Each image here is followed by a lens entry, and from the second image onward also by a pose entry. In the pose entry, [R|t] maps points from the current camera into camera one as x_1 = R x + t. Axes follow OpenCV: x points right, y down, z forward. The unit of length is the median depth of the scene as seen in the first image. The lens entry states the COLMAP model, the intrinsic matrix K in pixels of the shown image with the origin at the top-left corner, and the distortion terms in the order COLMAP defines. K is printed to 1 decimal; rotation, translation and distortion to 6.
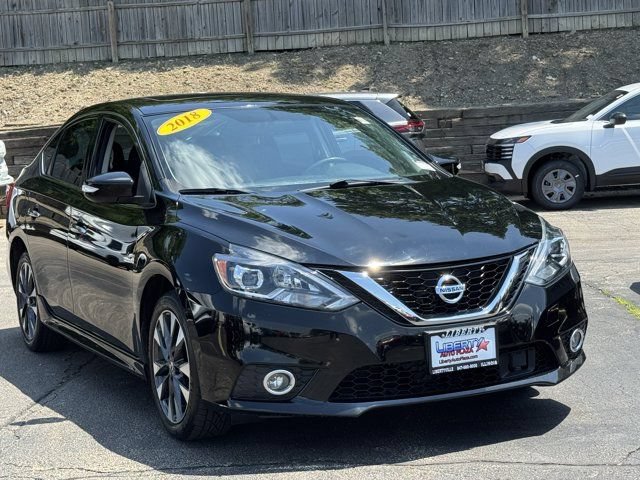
lens RADIAL K [[1223.0, 0, 320.0], [0, 1223.0, 240.0], [0, 0, 1]] dist [0.108080, 0.046588]
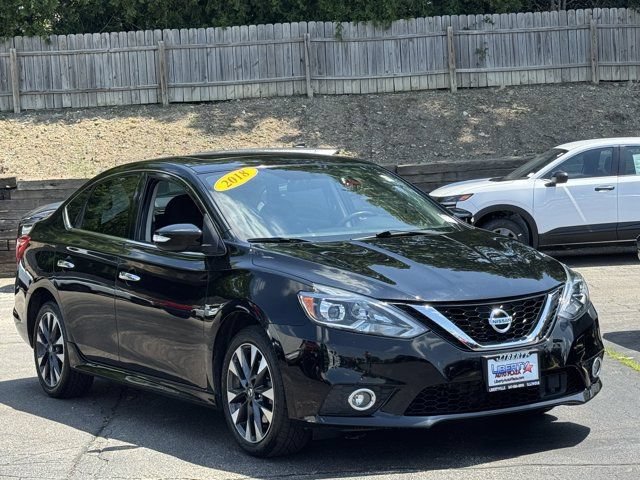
lens RADIAL K [[1372.8, 0, 332.6], [0, 1372.8, 211.3], [0, 0, 1]] dist [0.066506, 0.287780]
pose [[0.995521, 0.002808, 0.094502, -0.160901], [0.003972, 0.997434, -0.071484, 0.025497], [-0.094460, 0.071539, 0.992955, -0.280206]]
